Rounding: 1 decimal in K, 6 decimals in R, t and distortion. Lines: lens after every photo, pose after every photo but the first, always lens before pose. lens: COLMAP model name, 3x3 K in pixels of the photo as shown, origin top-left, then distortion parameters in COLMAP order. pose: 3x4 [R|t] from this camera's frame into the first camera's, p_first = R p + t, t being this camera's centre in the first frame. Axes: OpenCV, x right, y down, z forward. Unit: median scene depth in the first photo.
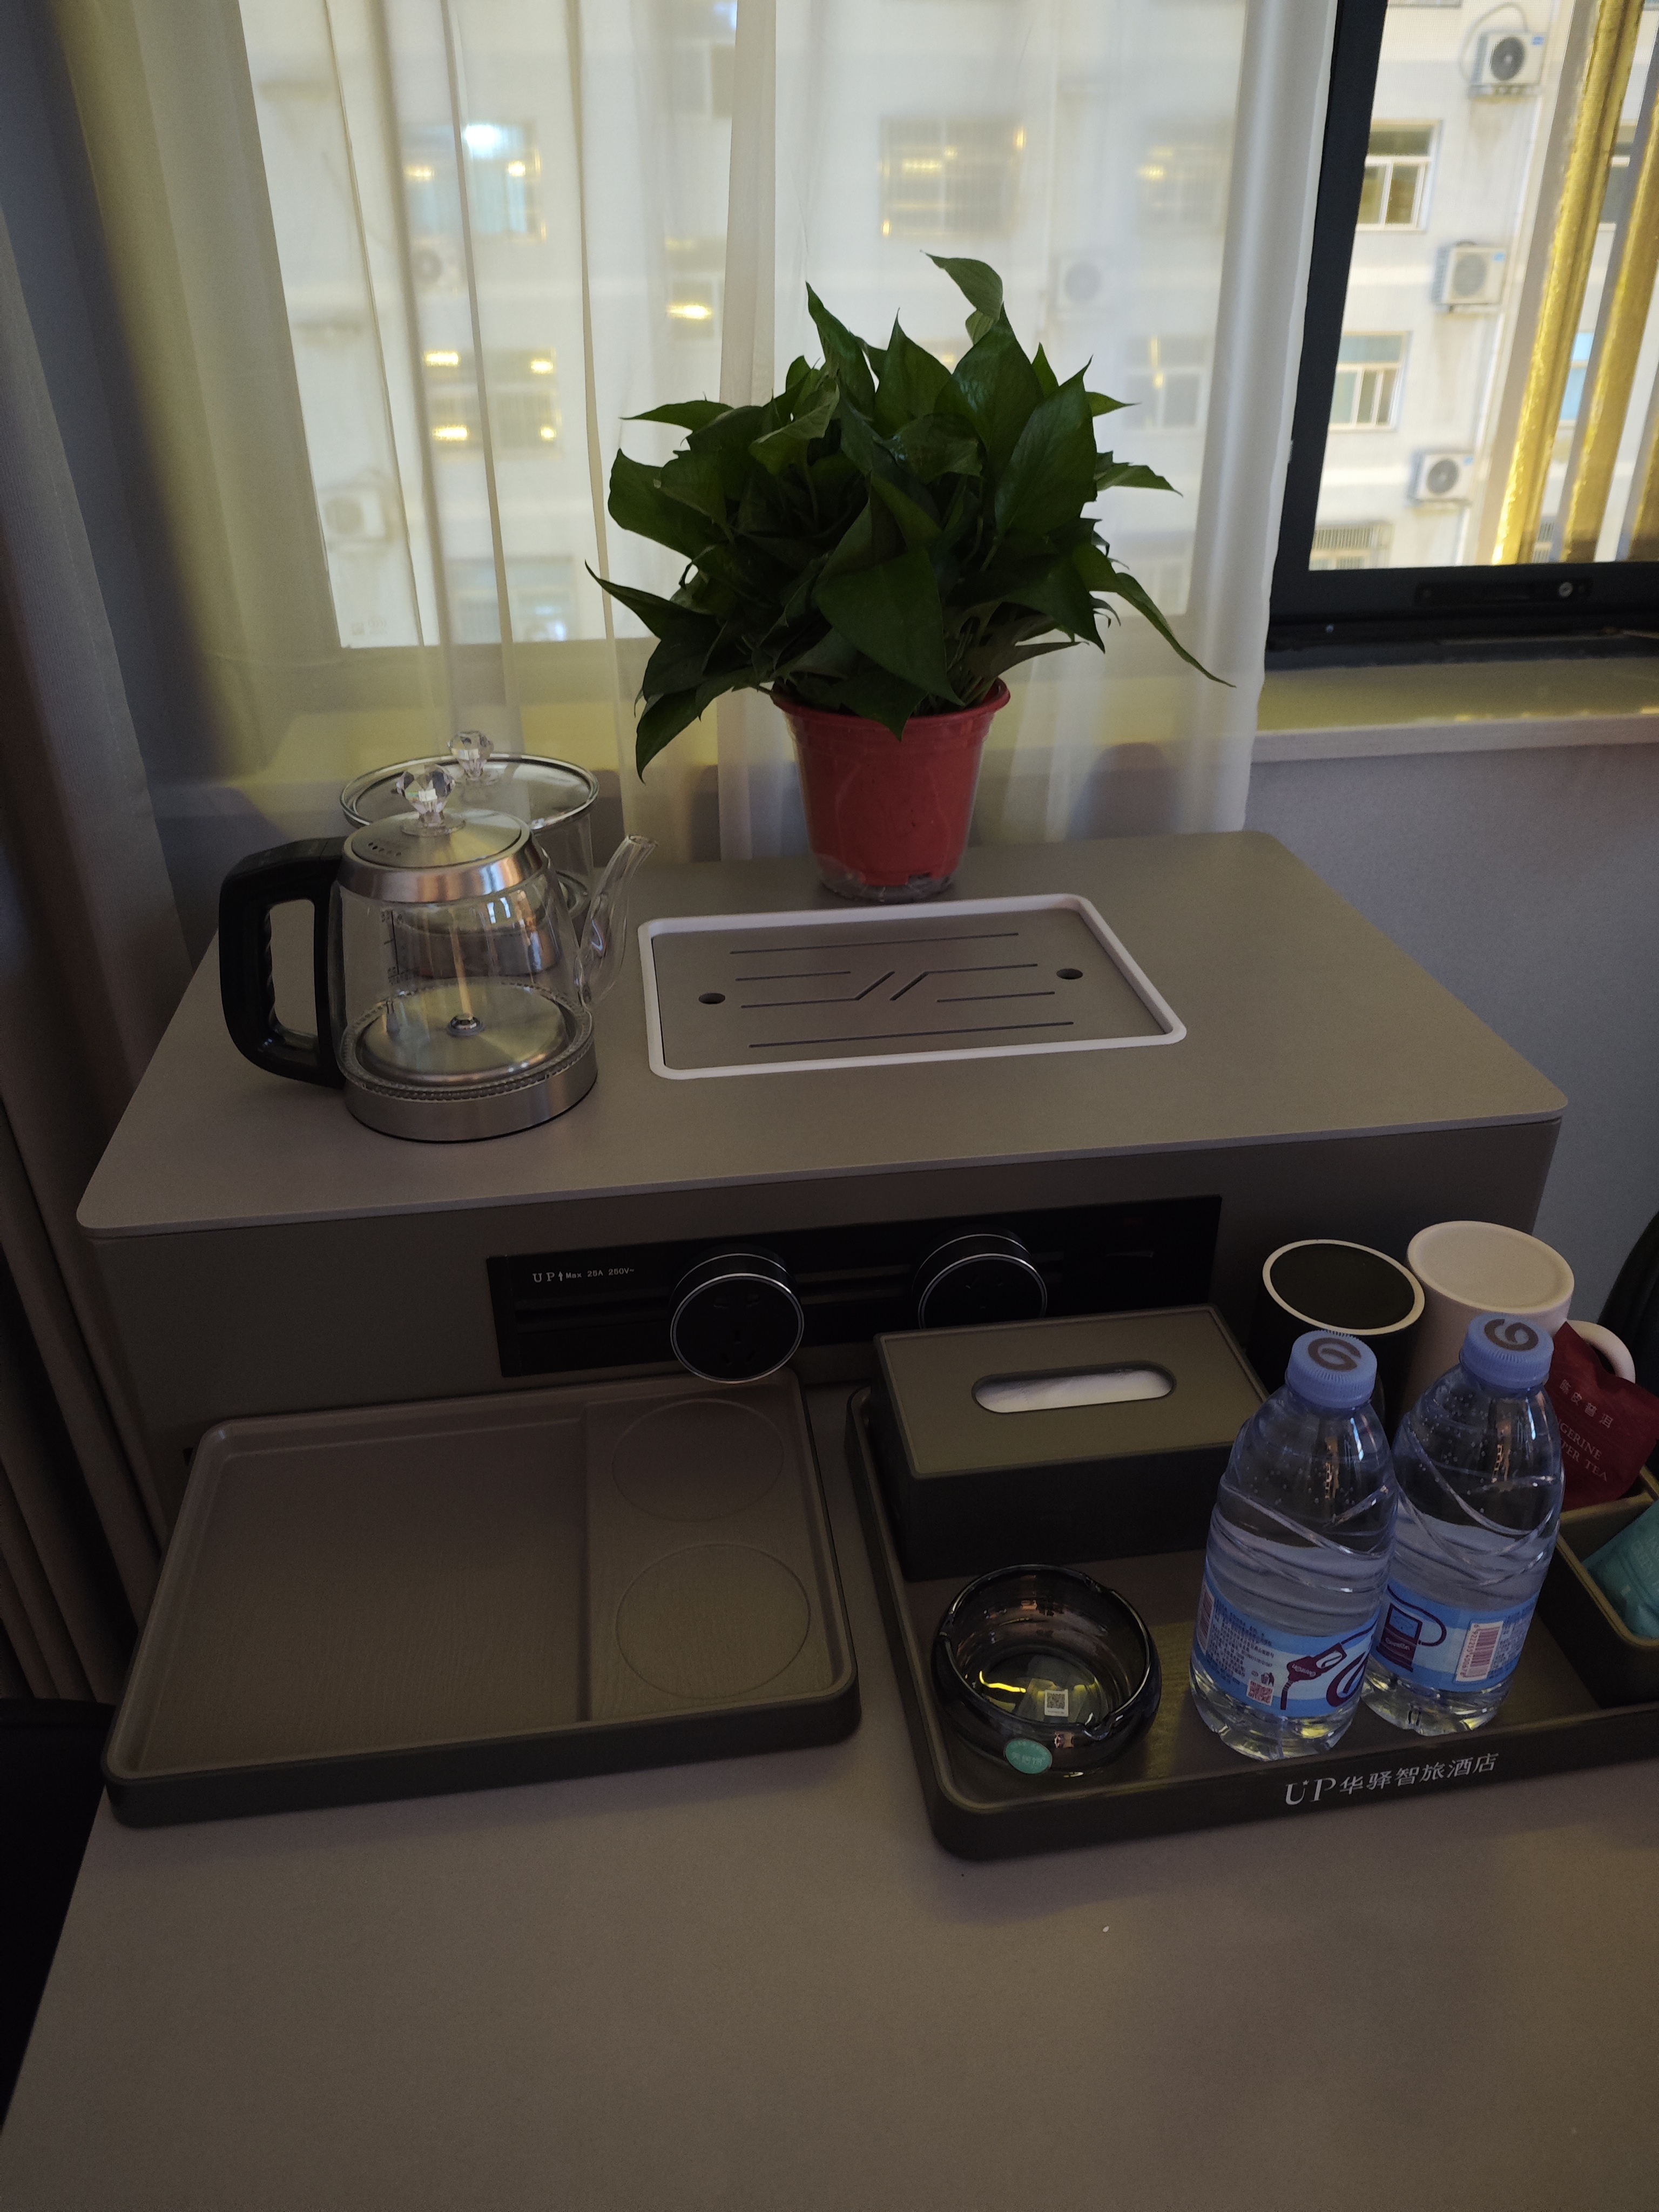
lens RADIAL K [[1499.9, 0, 829.5], [0, 1499.9, 1106.0], [0, 0, 1]] dist [0.023219, -0.044598]
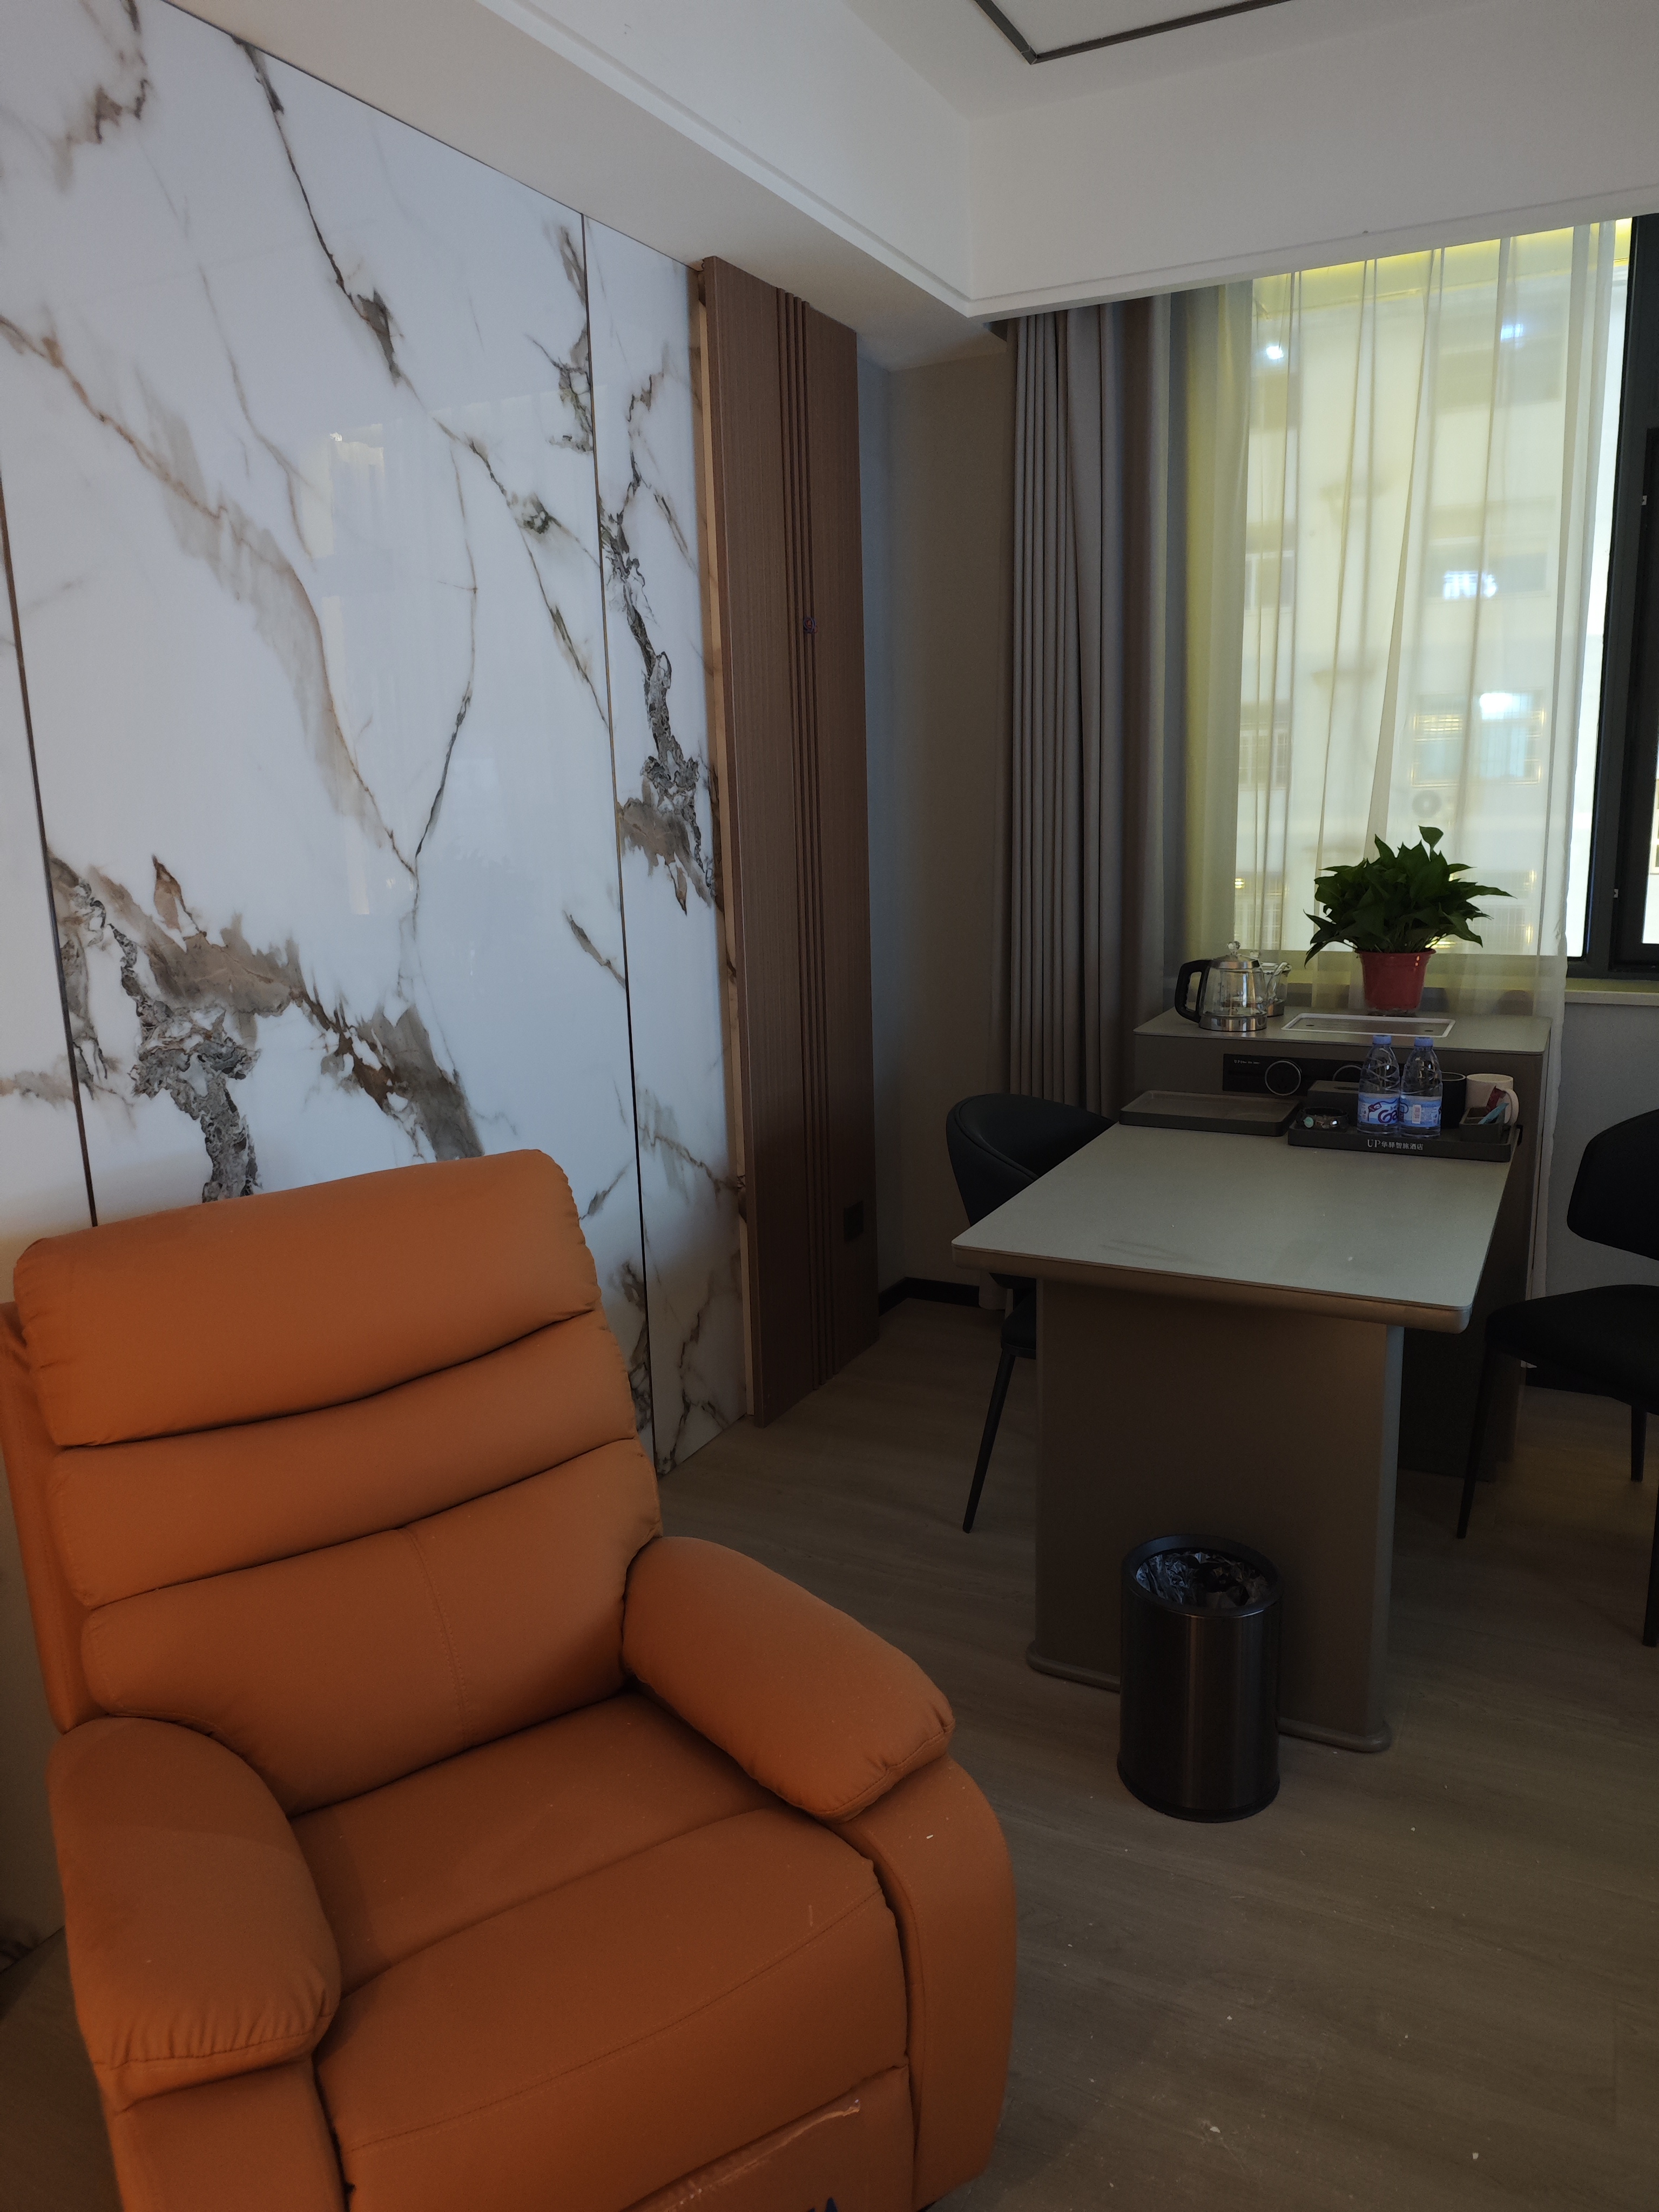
lens RADIAL K [[1499.9, 0, 829.5], [0, 1499.9, 1106.0], [0, 0, 1]] dist [0.023219, -0.044598]
pose [[0.824130, 0.102039, -0.557134, 0.928663], [-0.268609, 0.936402, -0.225833, 1.148451], [0.498658, 0.335767, 0.799125, -2.166849]]
